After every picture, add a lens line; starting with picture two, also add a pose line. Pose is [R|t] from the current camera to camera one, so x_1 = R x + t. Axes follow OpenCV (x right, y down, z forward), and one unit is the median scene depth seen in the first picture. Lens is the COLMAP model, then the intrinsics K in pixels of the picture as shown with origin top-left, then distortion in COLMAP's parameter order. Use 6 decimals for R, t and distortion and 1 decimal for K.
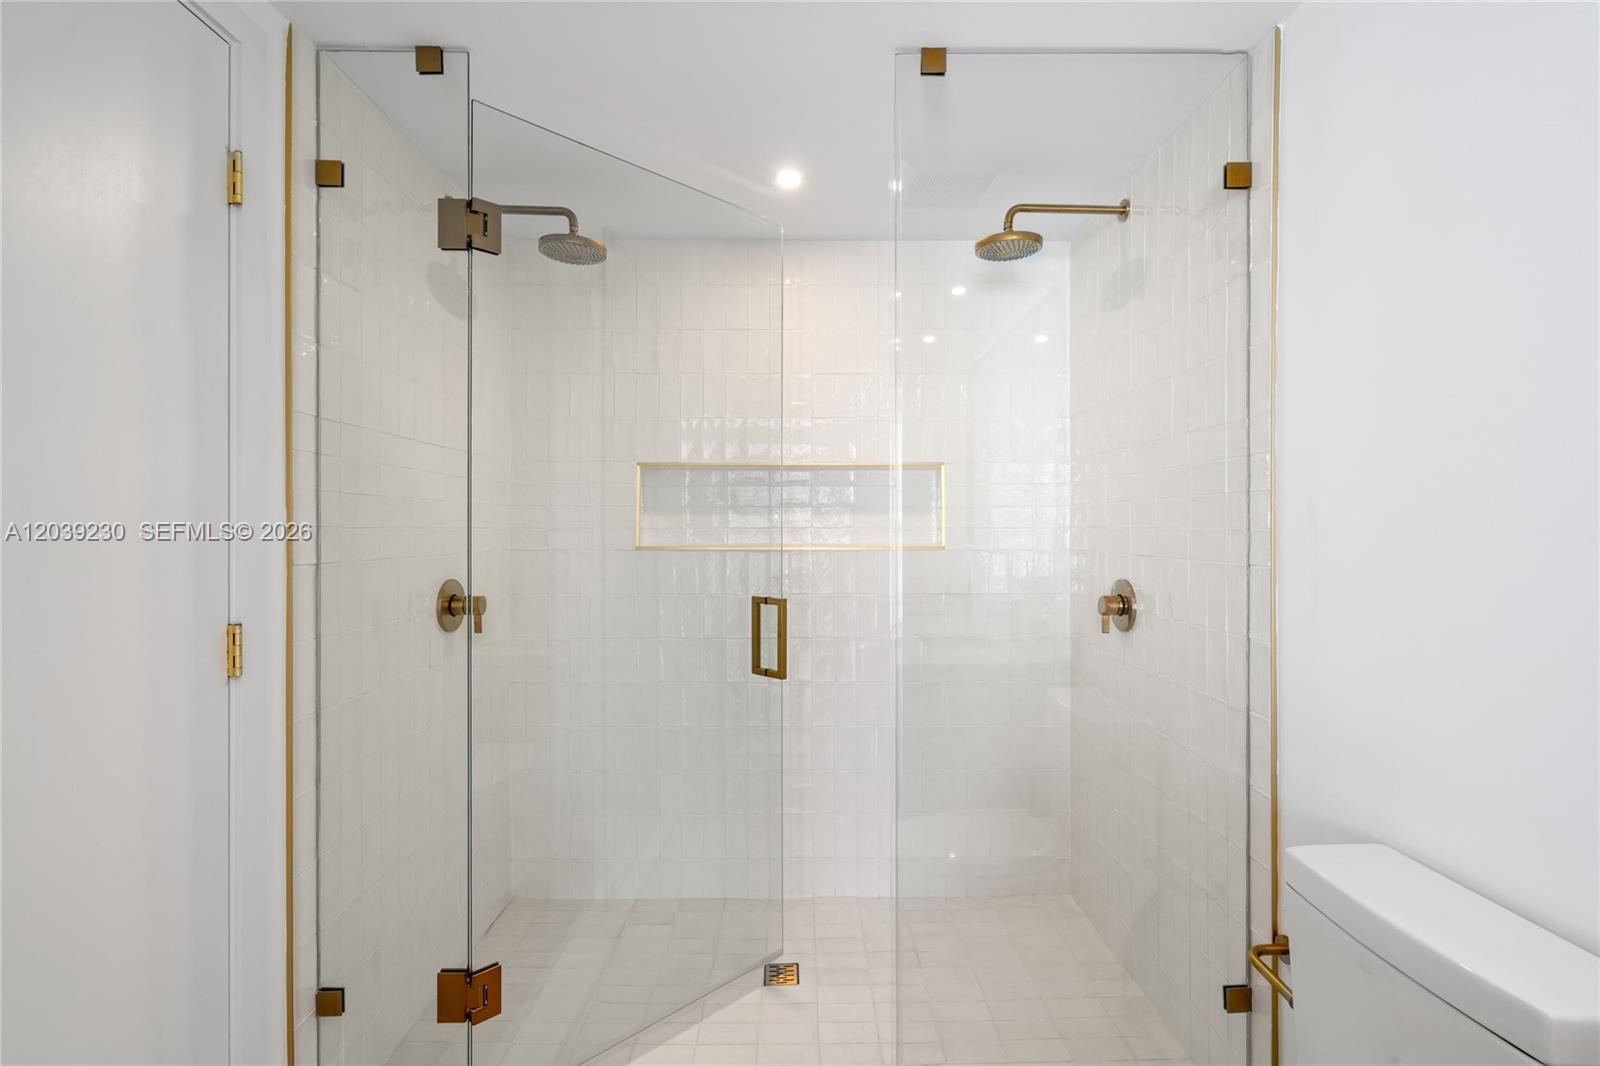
lens RADIAL K [[726.8, 0, 800.0], [0, 726.8, 533.0], [0, 0, 1]] dist [-0.011102, 0.010426]
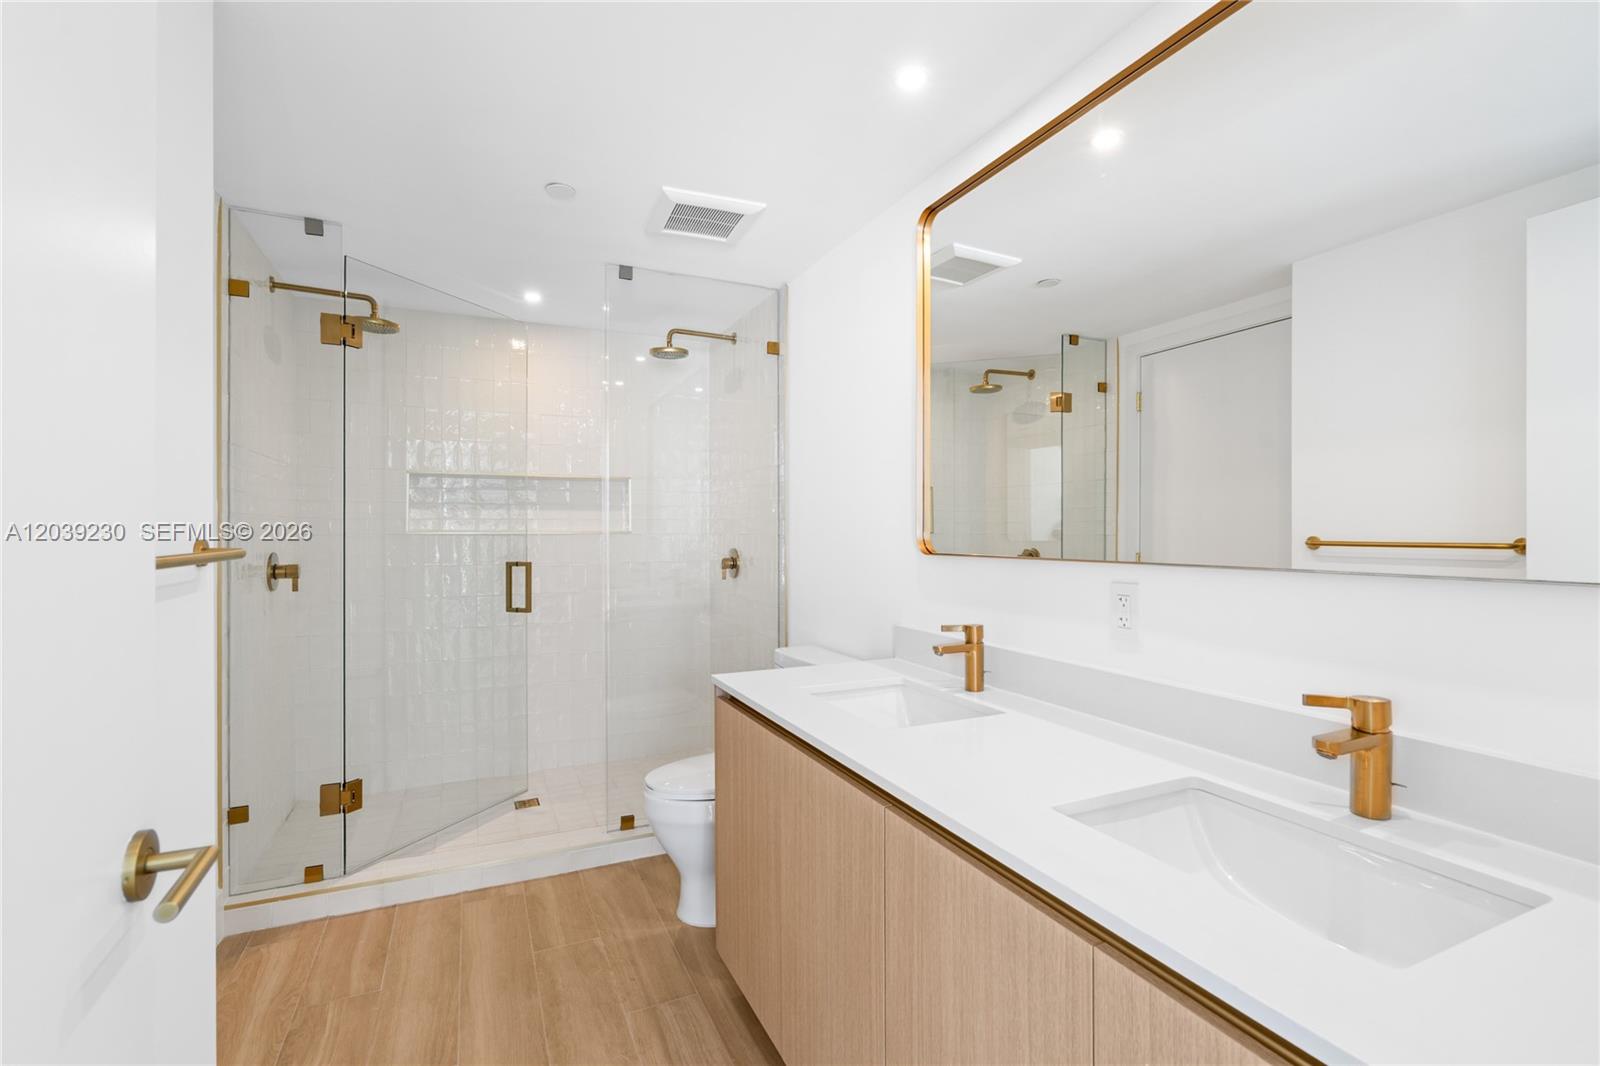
lens RADIAL K [[726.8, 0, 800.0], [0, 726.8, 533.0], [0, 0, 1]] dist [-0.011102, 0.010426]
pose [[0.910306, -0.001437, 0.413935, -0.135326], [0.003301, 0.999987, -0.003787, 0.033417], [-0.413924, 0.004814, 0.910299, -0.660876]]
